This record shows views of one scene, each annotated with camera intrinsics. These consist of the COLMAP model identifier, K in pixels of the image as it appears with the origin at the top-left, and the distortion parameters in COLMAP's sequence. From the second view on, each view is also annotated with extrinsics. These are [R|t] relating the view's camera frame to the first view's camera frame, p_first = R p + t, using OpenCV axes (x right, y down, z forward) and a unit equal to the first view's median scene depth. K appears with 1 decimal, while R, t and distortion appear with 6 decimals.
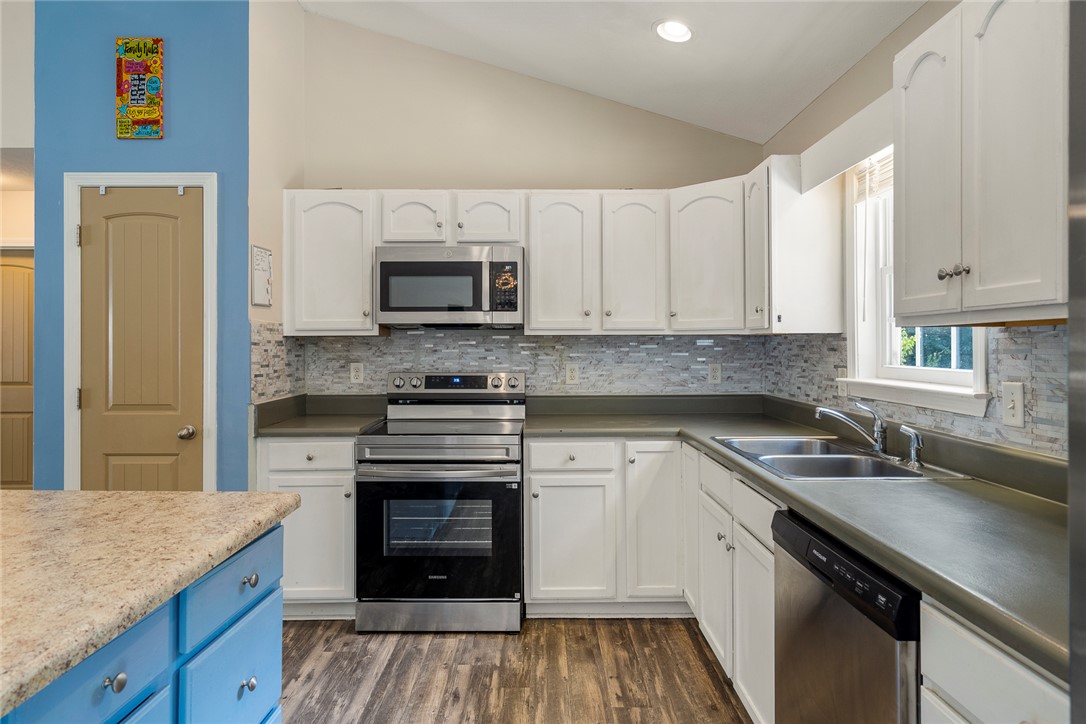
lens RADIAL K [[633.0, 0, 536.7], [0, 633.0, 337.4], [0, 0, 1]] dist [0.004109, 0.000565]
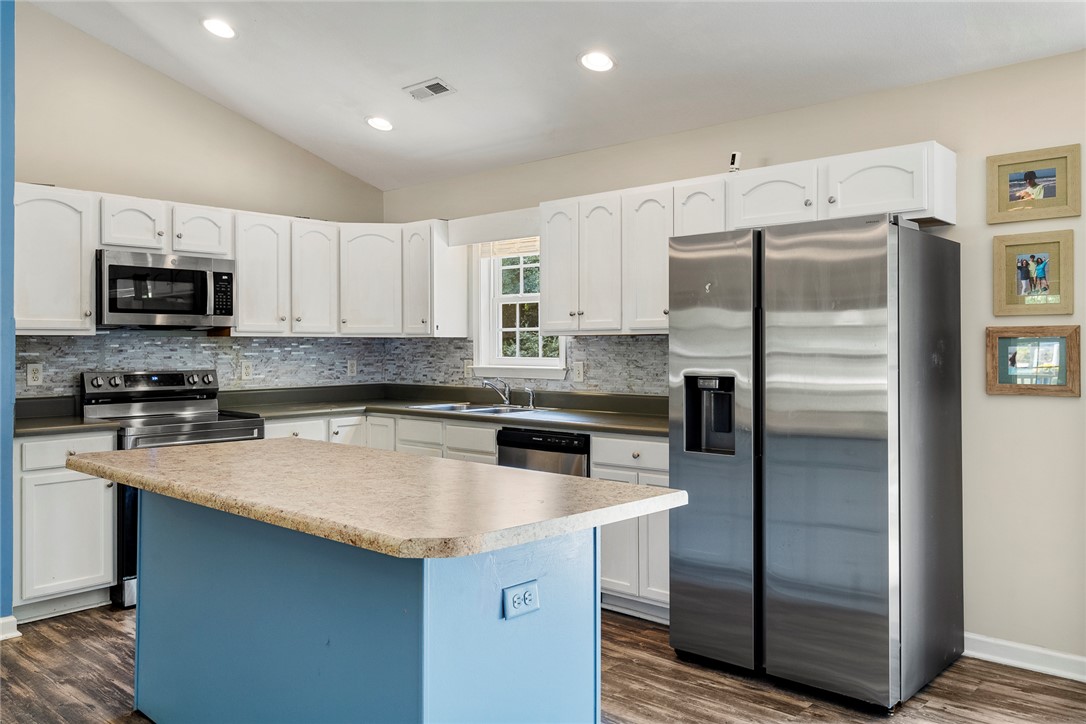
lens RADIAL K [[847.4, 0, 544.5], [0, 847.4, 339.9], [0, 0, 1]] dist [0.010417, -0.008948]
pose [[0.669692, 0.005625, 0.742617, -0.837195], [-0.007576, 0.999971, -0.000742, -0.000475], [-0.742600, -0.005129, 0.669715, -0.482198]]
